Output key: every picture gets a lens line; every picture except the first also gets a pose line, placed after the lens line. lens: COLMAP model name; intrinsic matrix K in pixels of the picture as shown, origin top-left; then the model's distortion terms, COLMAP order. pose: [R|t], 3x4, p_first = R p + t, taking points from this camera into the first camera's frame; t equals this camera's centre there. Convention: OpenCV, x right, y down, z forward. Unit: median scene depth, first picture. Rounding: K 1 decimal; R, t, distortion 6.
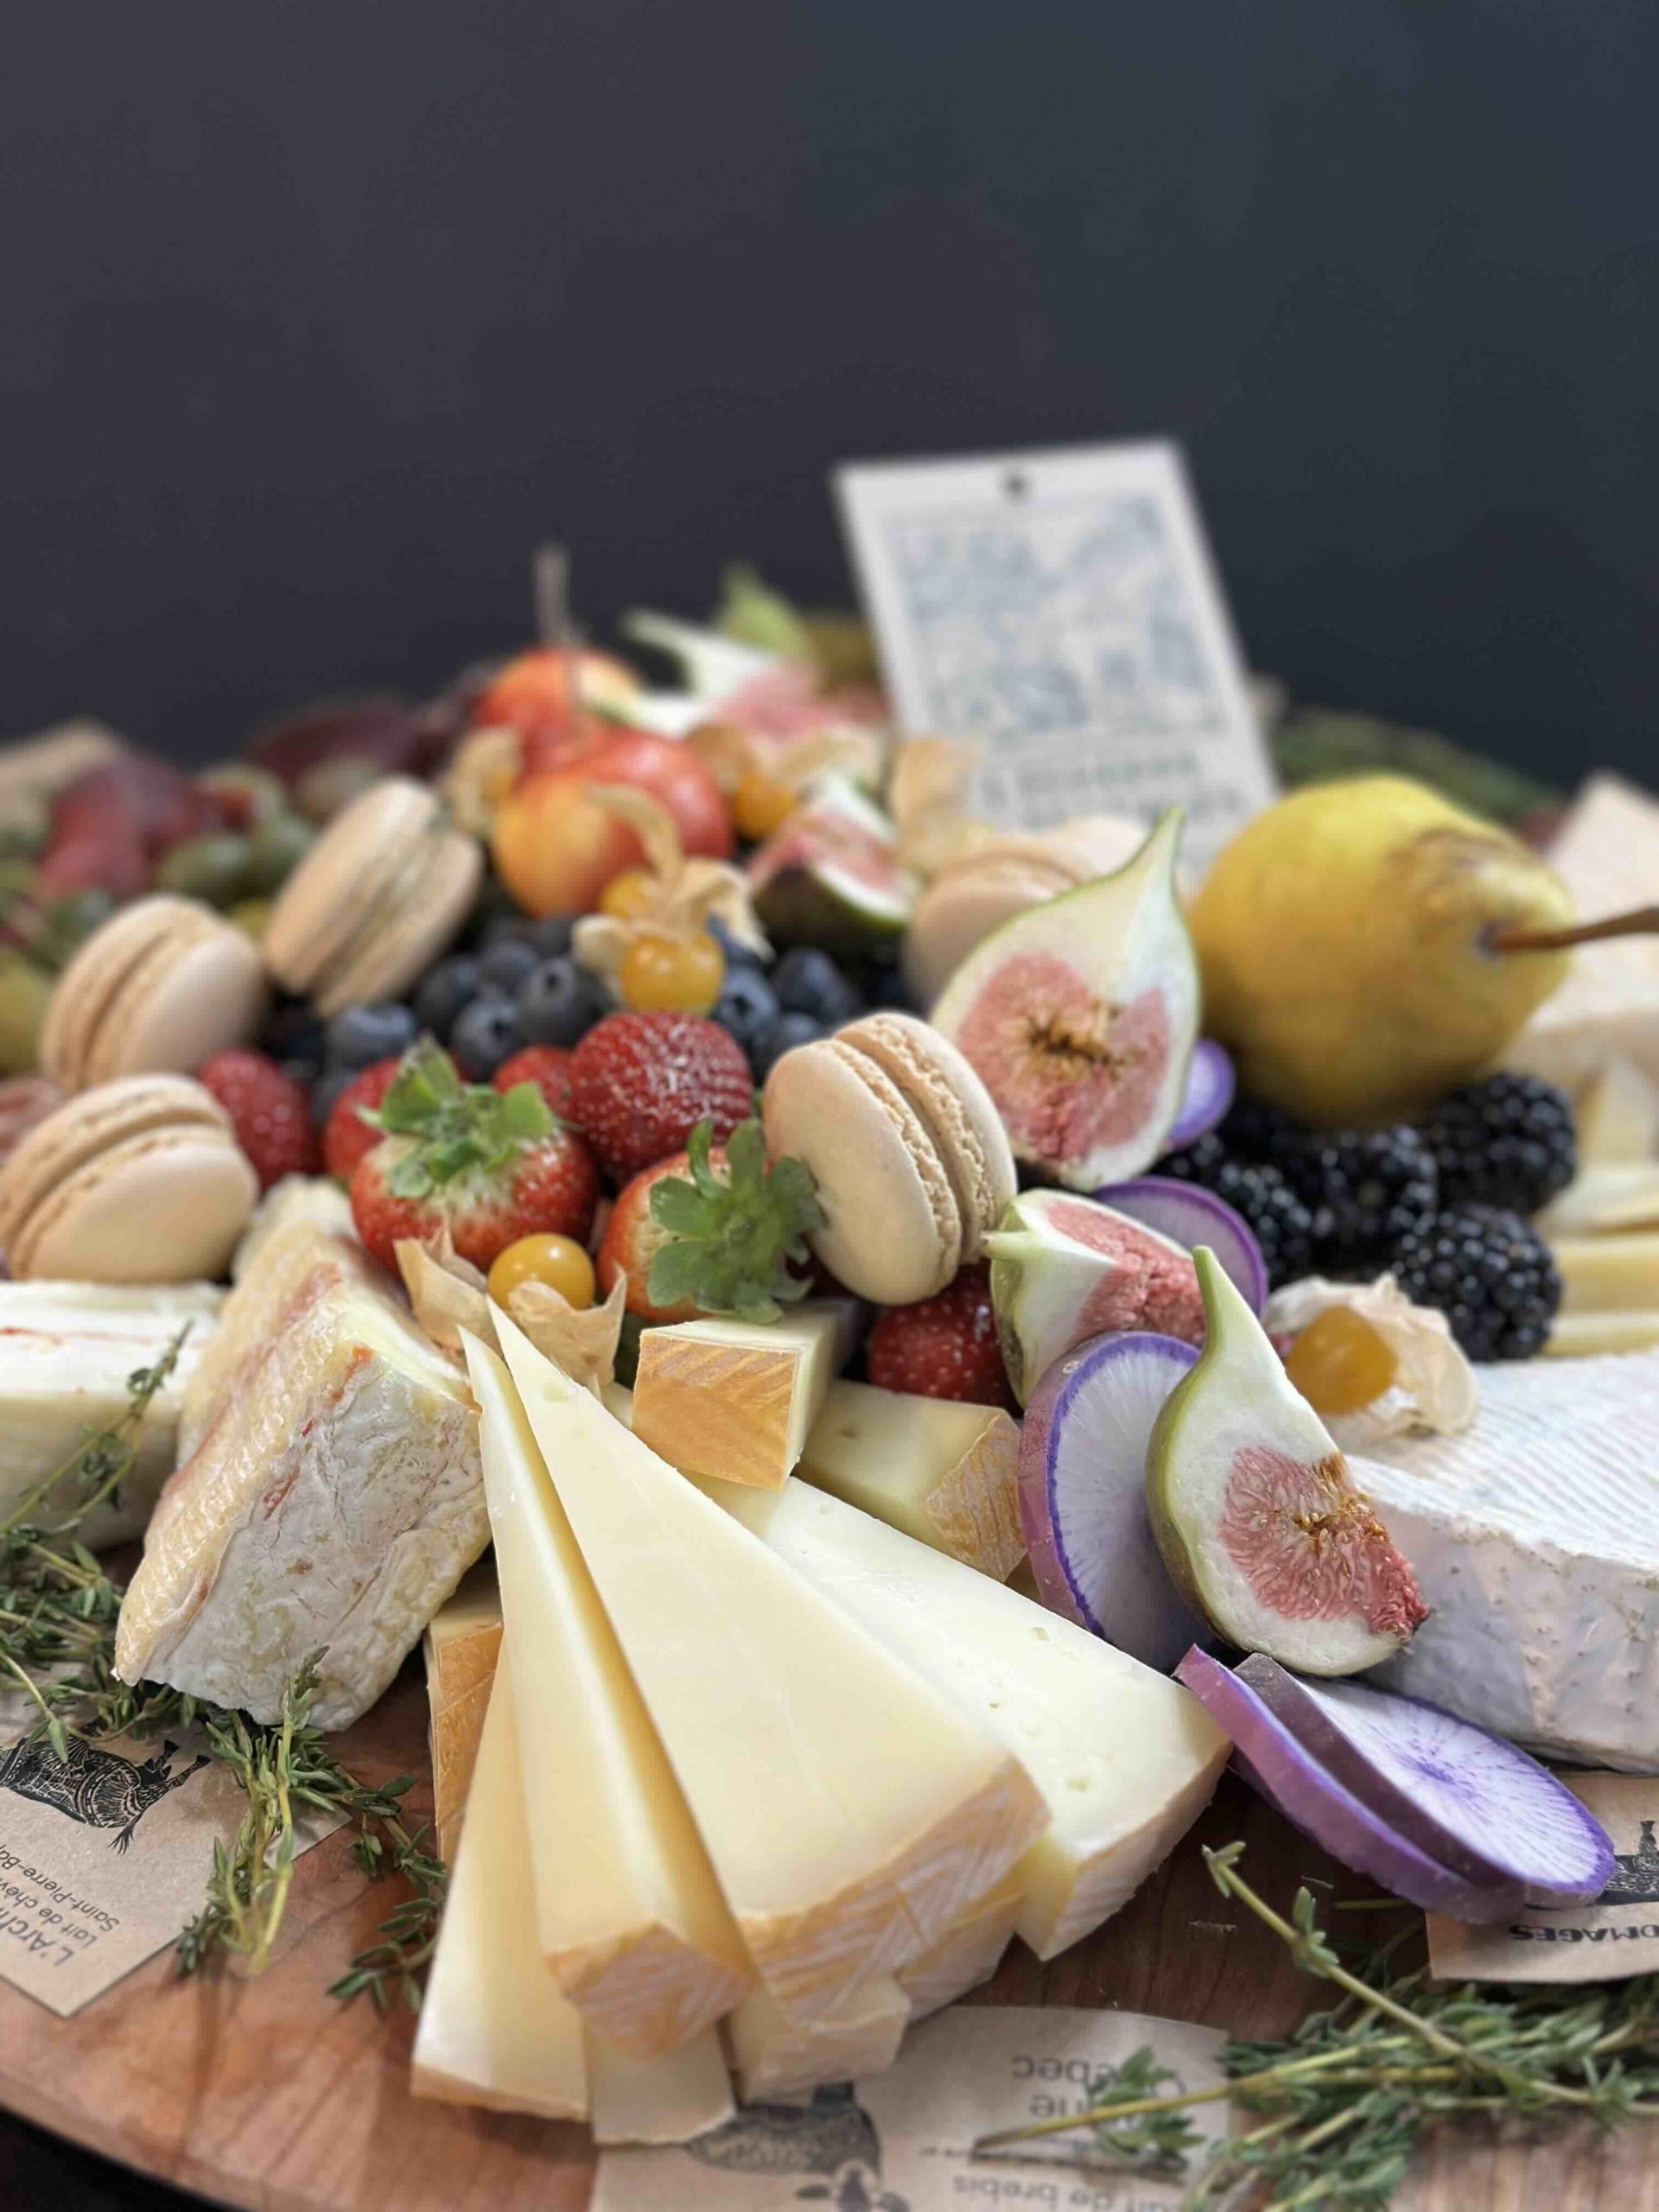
lens RADIAL K [[3088.1, 0, 819.1], [0, 3088.1, 1096.7], [0, 0, 1]] dist [0.070444, 0.000000]
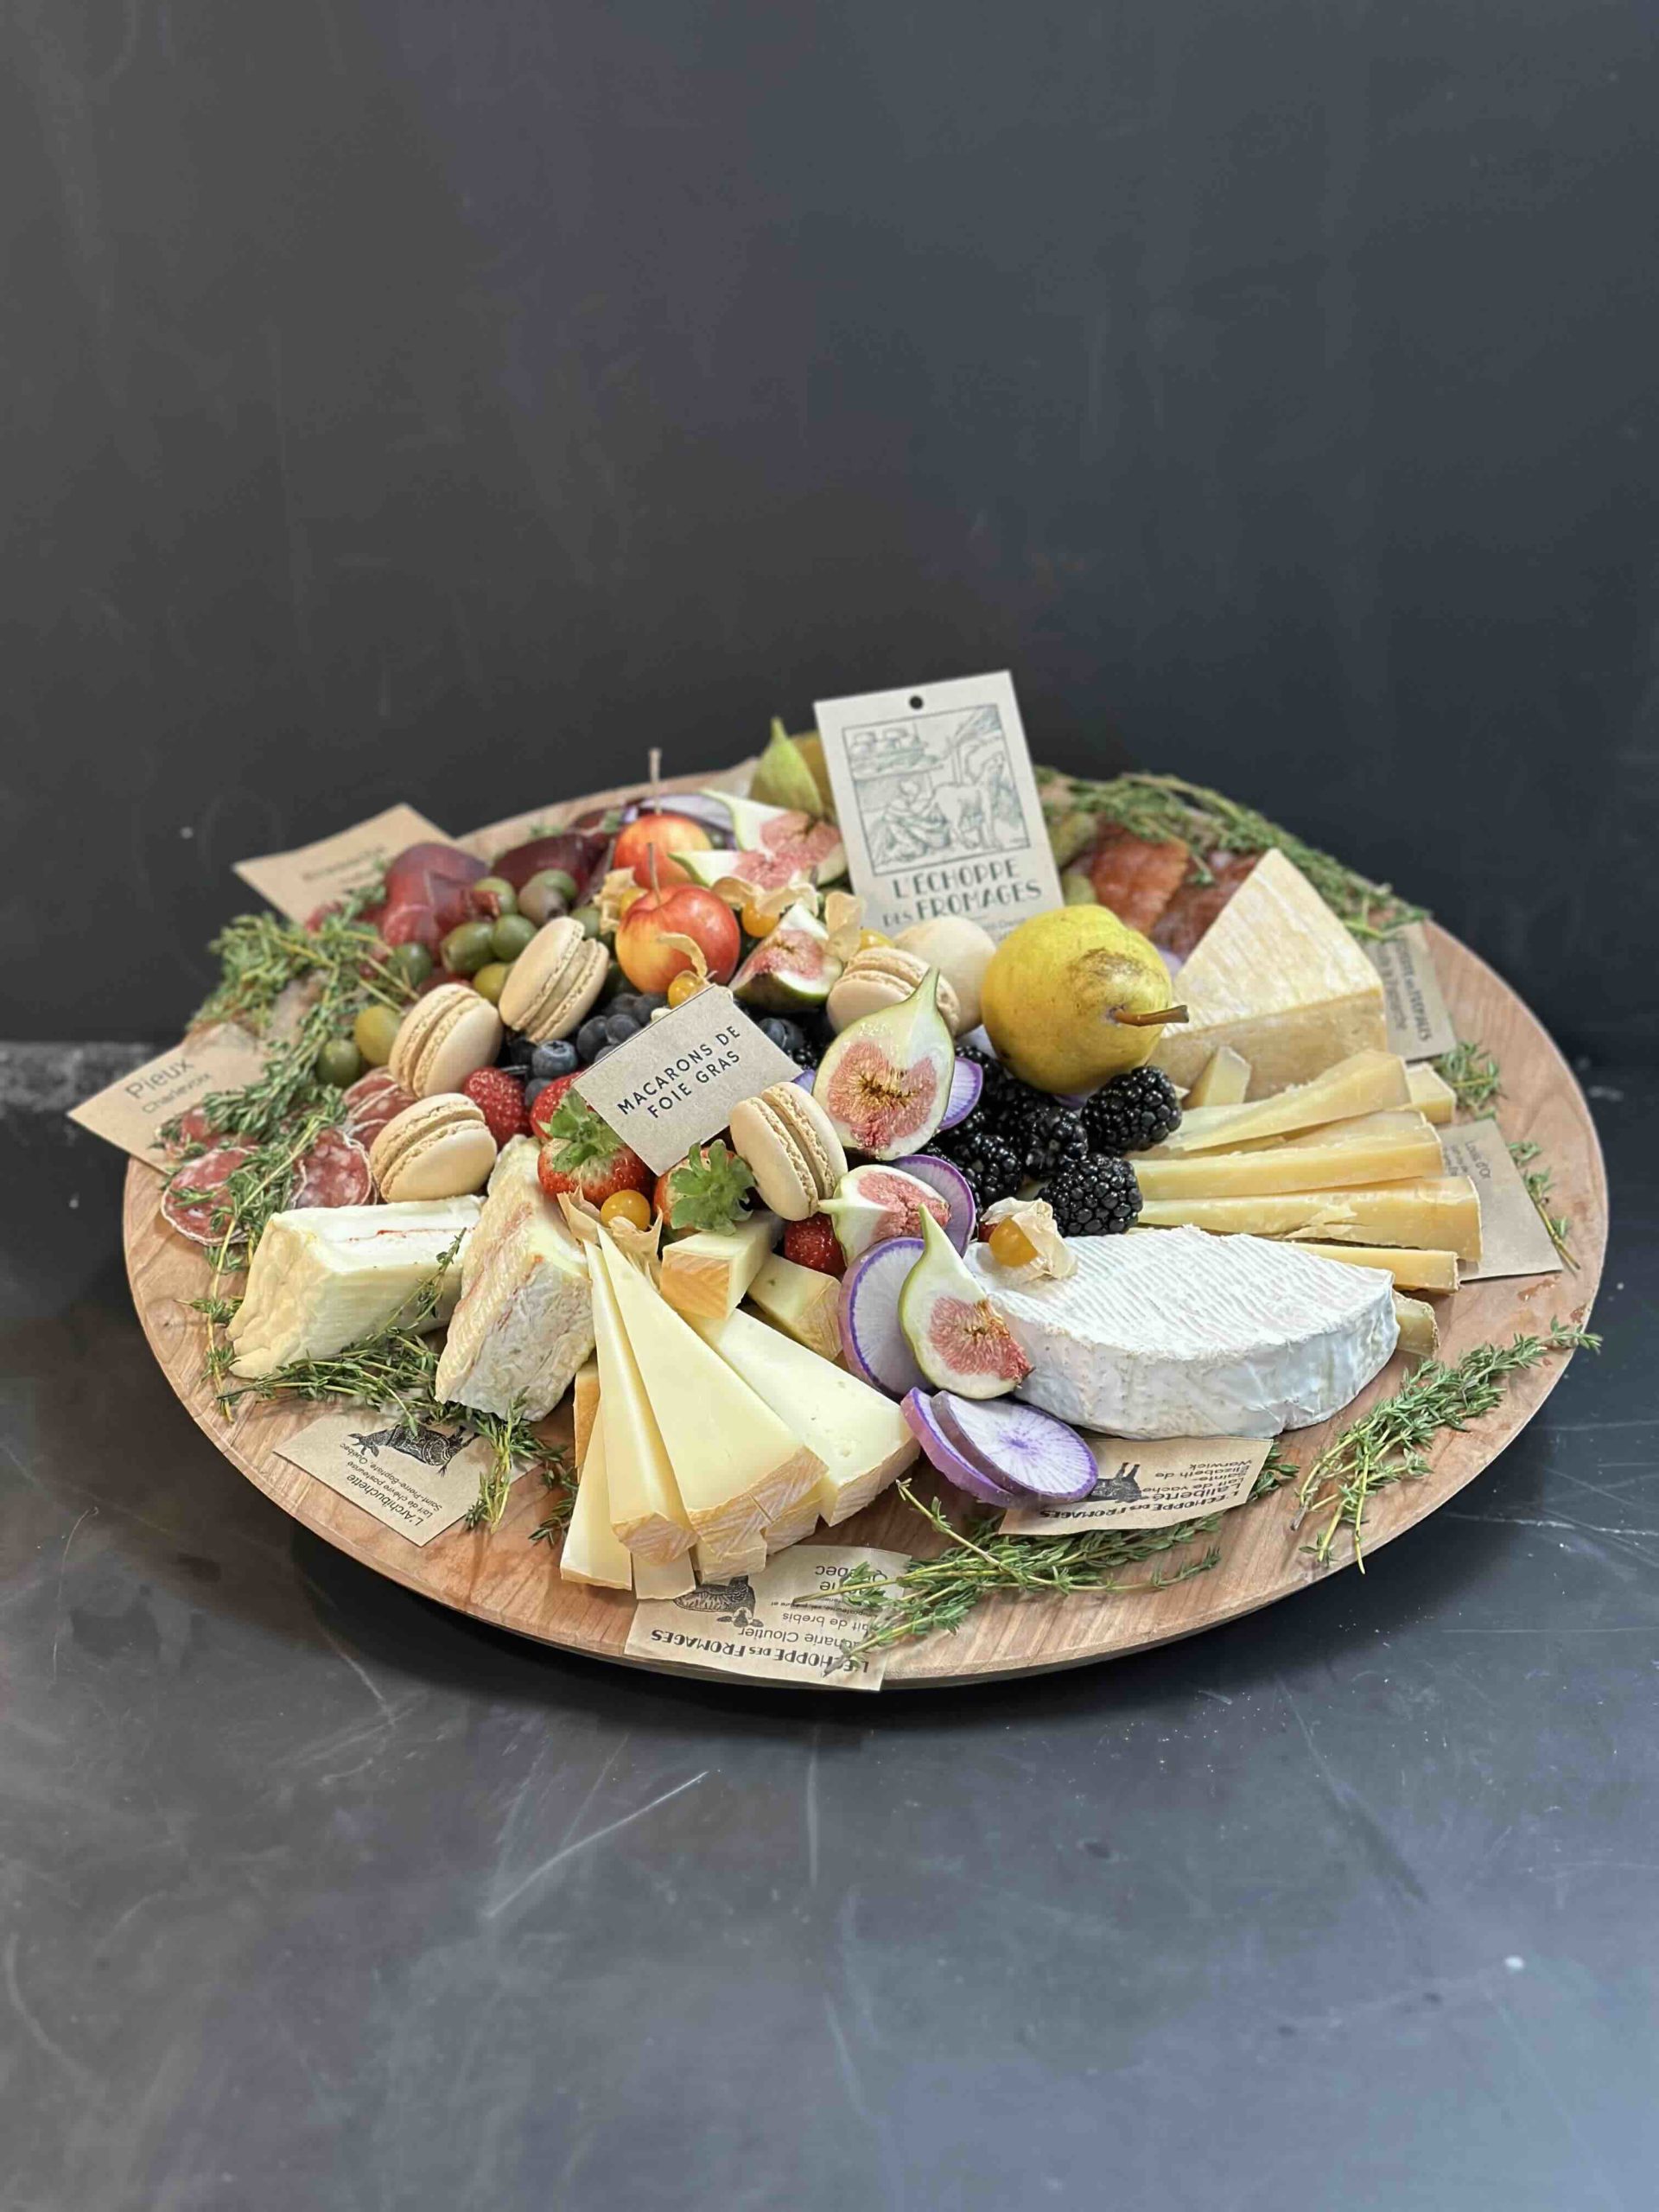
lens RADIAL K [[3088.1, 0, 835.2], [0, 3088.1, 1107.8], [0, 0, 1]] dist [0.070444, 0.000000]
pose [[0.994383, -0.008927, -0.105465, 0.290767], [0.025309, 0.987586, 0.155029, -0.352314], [0.102772, -0.156827, 0.982264, -1.105525]]
